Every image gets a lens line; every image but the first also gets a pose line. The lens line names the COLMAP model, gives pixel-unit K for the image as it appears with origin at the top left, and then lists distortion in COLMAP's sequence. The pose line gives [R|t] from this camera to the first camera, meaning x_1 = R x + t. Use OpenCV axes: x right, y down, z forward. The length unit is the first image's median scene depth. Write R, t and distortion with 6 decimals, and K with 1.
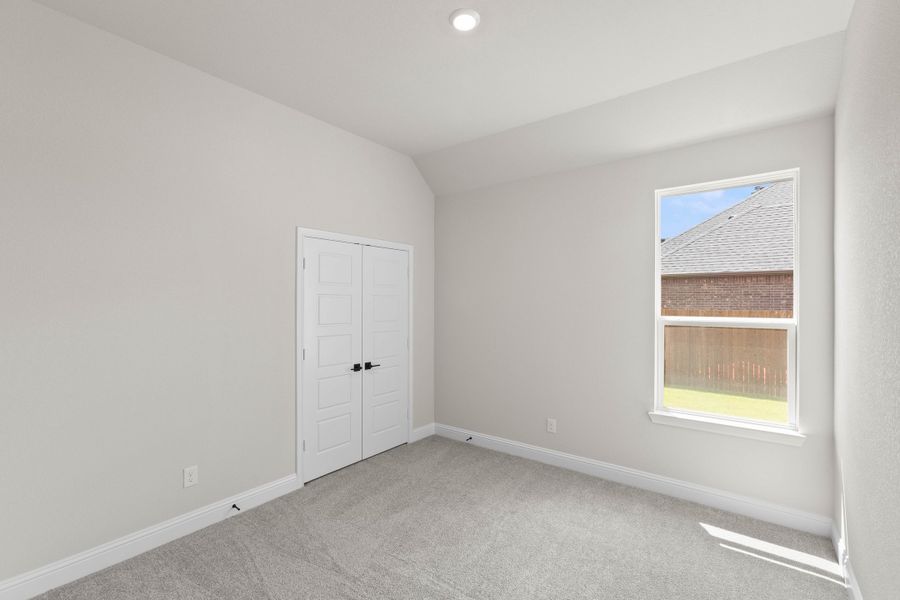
lens RADIAL K [[417.1, 0, 455.4], [0, 417.1, 295.2], [0, 0, 1]] dist [-0.001045, 0.000011]
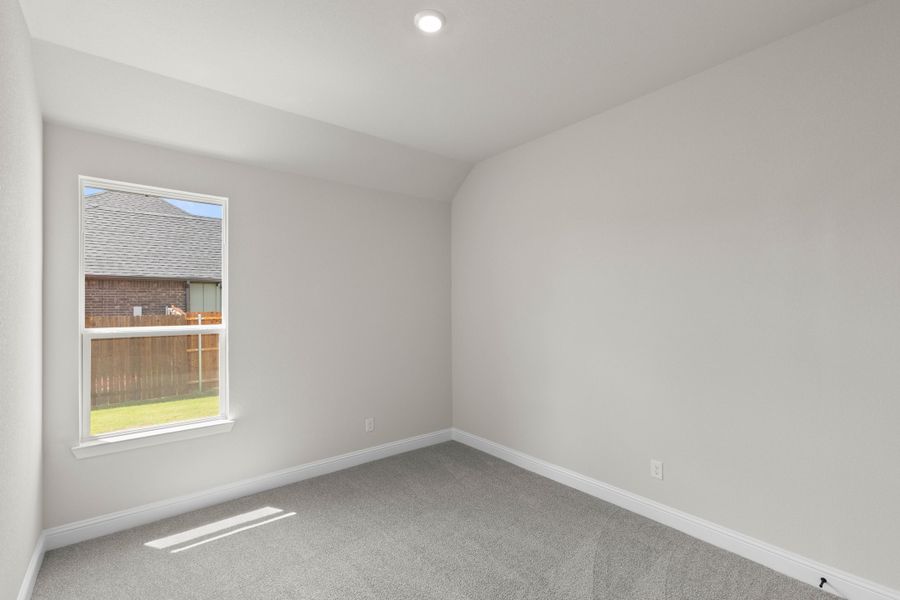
lens RADIAL K [[417.1, 0, 453.4], [0, 417.1, 305.2], [0, 0, 1]] dist [-0.001045, 0.000011]
pose [[0.183916, -0.001774, 0.982940, -0.191756], [-0.011004, 0.999932, 0.003863, -0.006884], [-0.982880, -0.011526, 0.183884, 0.130204]]
